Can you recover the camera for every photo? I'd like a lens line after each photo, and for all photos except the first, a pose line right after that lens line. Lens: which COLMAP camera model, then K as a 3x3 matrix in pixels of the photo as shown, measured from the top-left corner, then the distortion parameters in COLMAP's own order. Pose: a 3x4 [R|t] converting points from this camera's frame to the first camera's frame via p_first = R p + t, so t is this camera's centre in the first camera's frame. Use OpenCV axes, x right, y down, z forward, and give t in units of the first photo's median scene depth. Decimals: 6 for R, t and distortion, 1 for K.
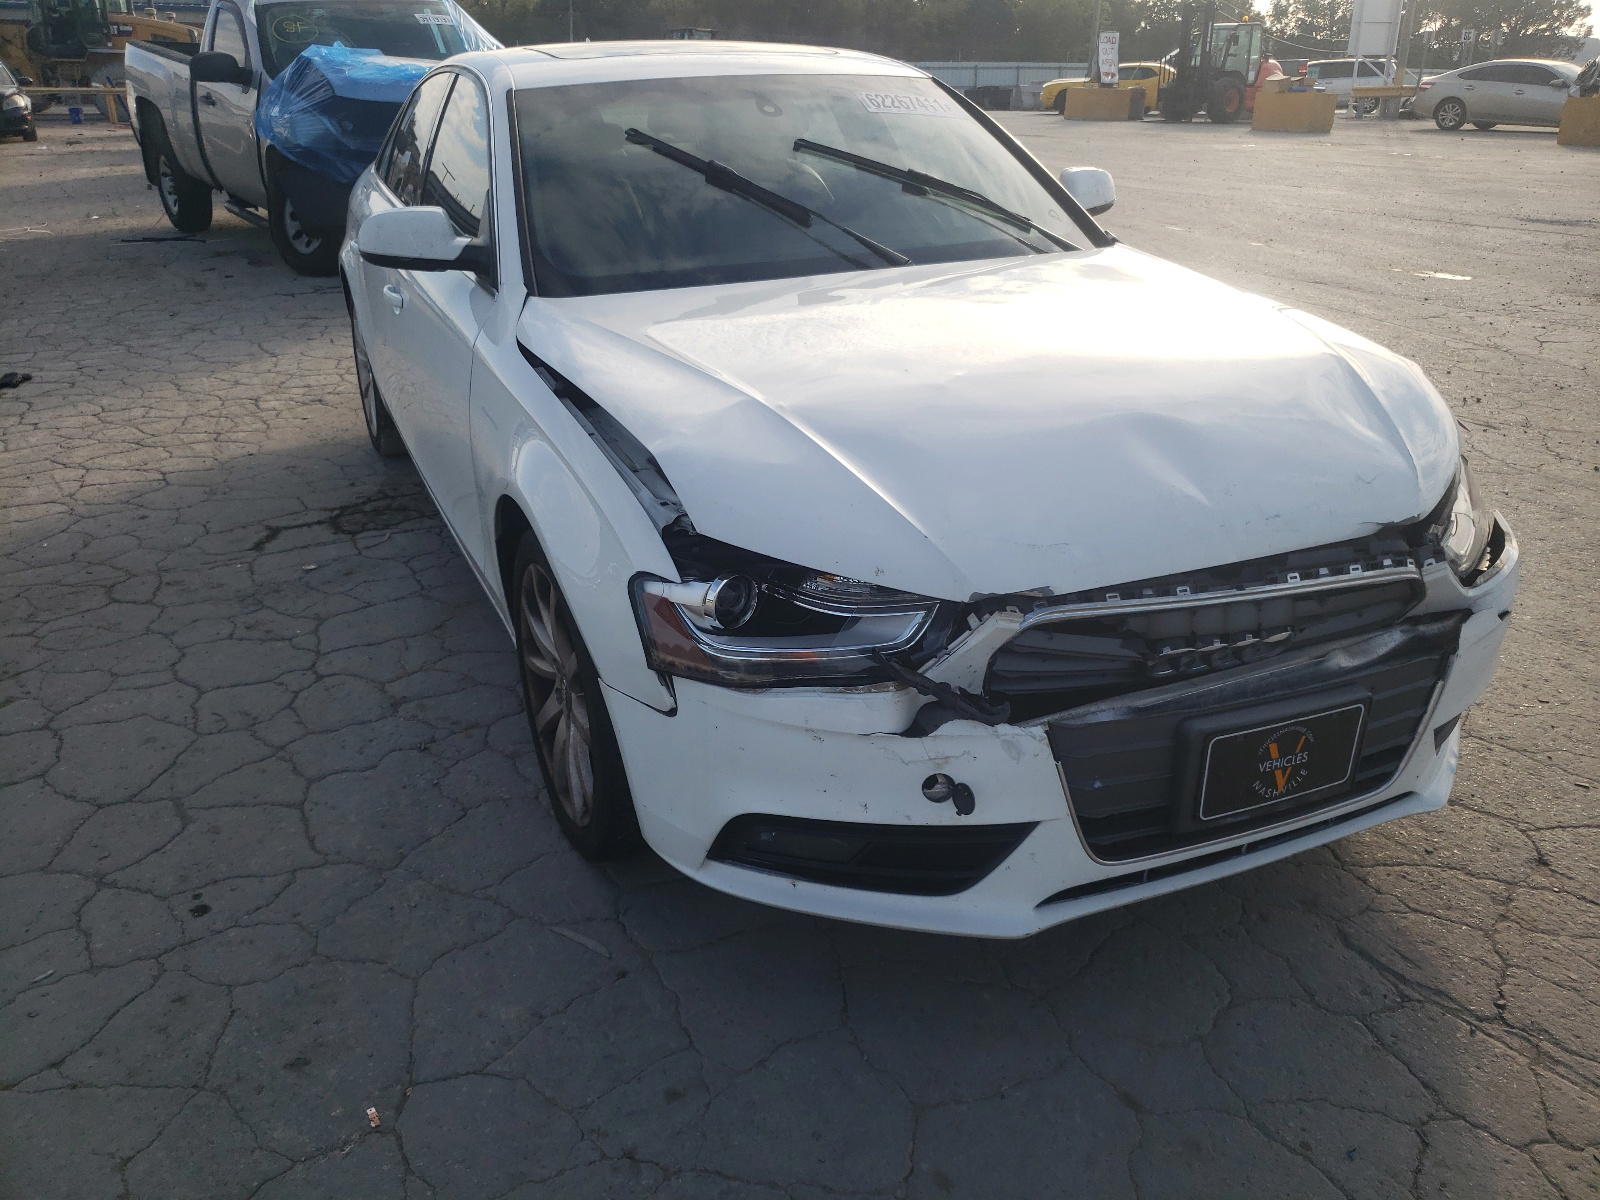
lens RADIAL K [[1209.1, 0, 805.0], [0, 1209.1, 601.5], [0, 0, 1]] dist [0.002675, -0.000211]
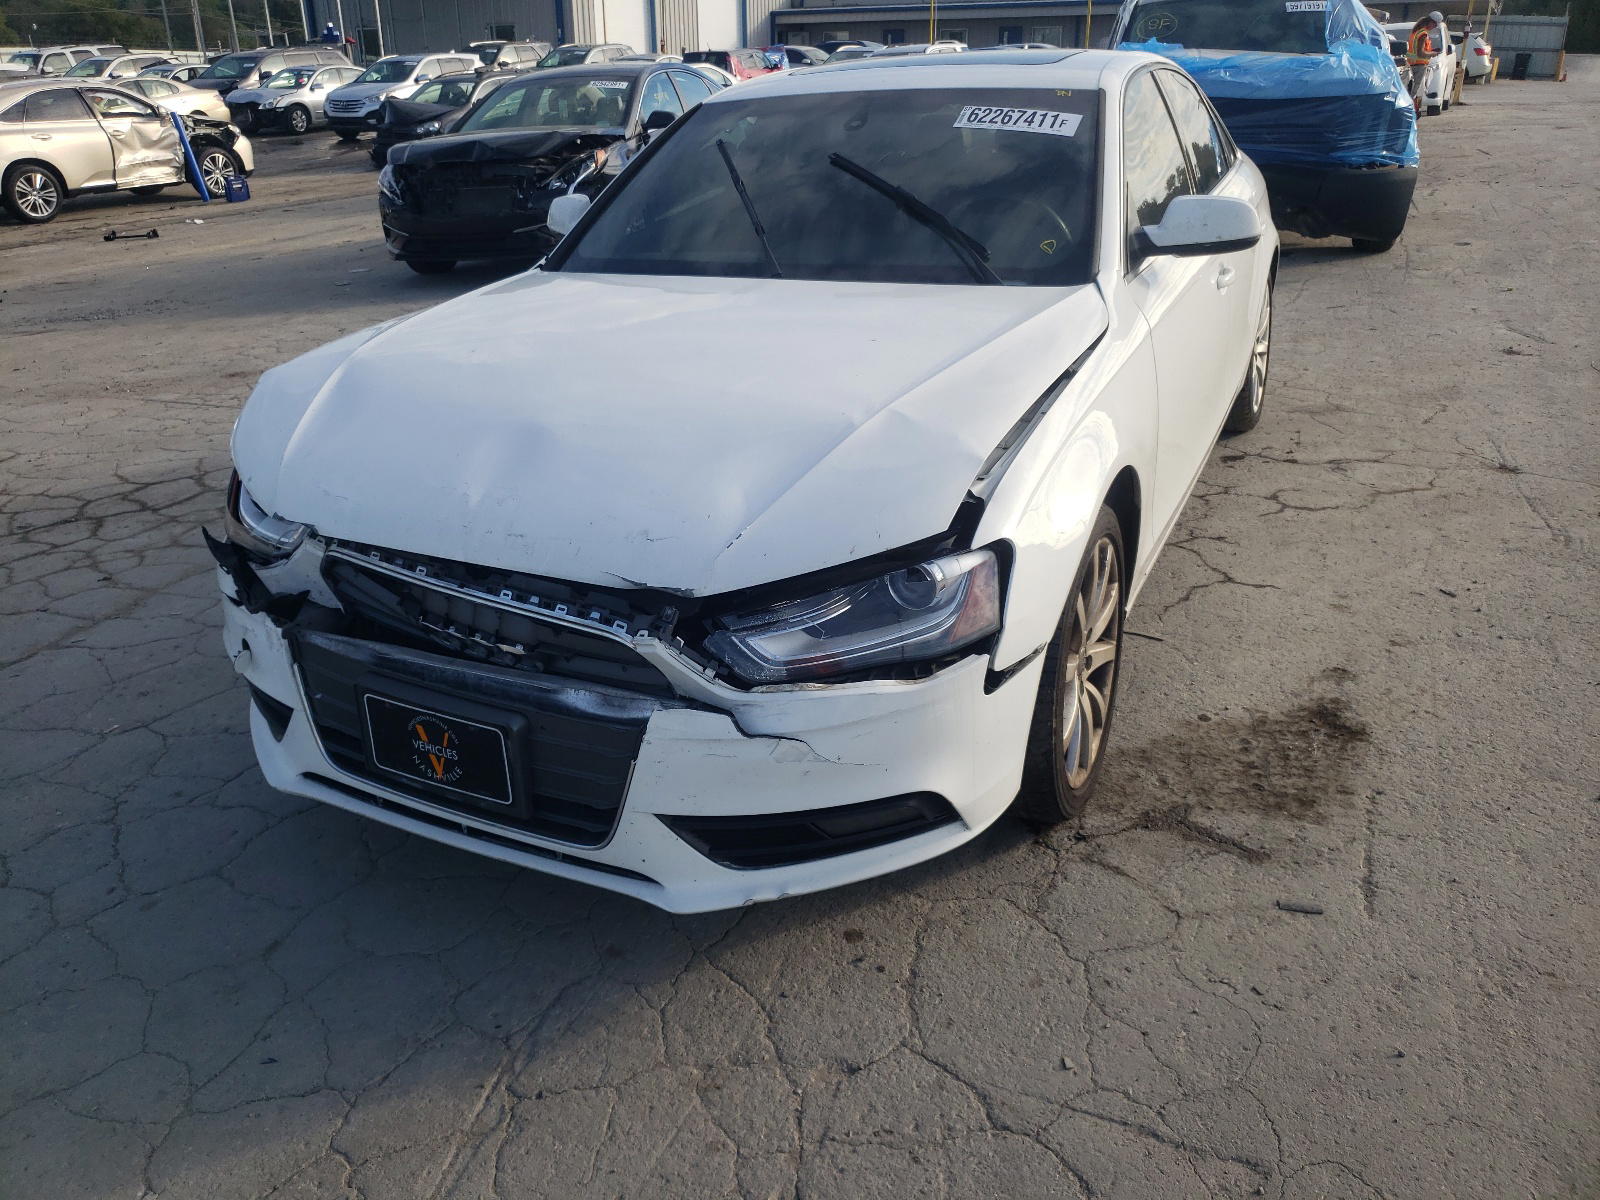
lens RADIAL K [[1209.1, 0, 806.0], [0, 1209.1, 598.4], [0, 0, 1]] dist [0.002675, -0.000211]
pose [[0.653484, 0.290612, -0.698930, 1.292881], [-0.285619, 0.949775, 0.127865, -0.222232], [0.700985, 0.116070, 0.703667, 0.442846]]
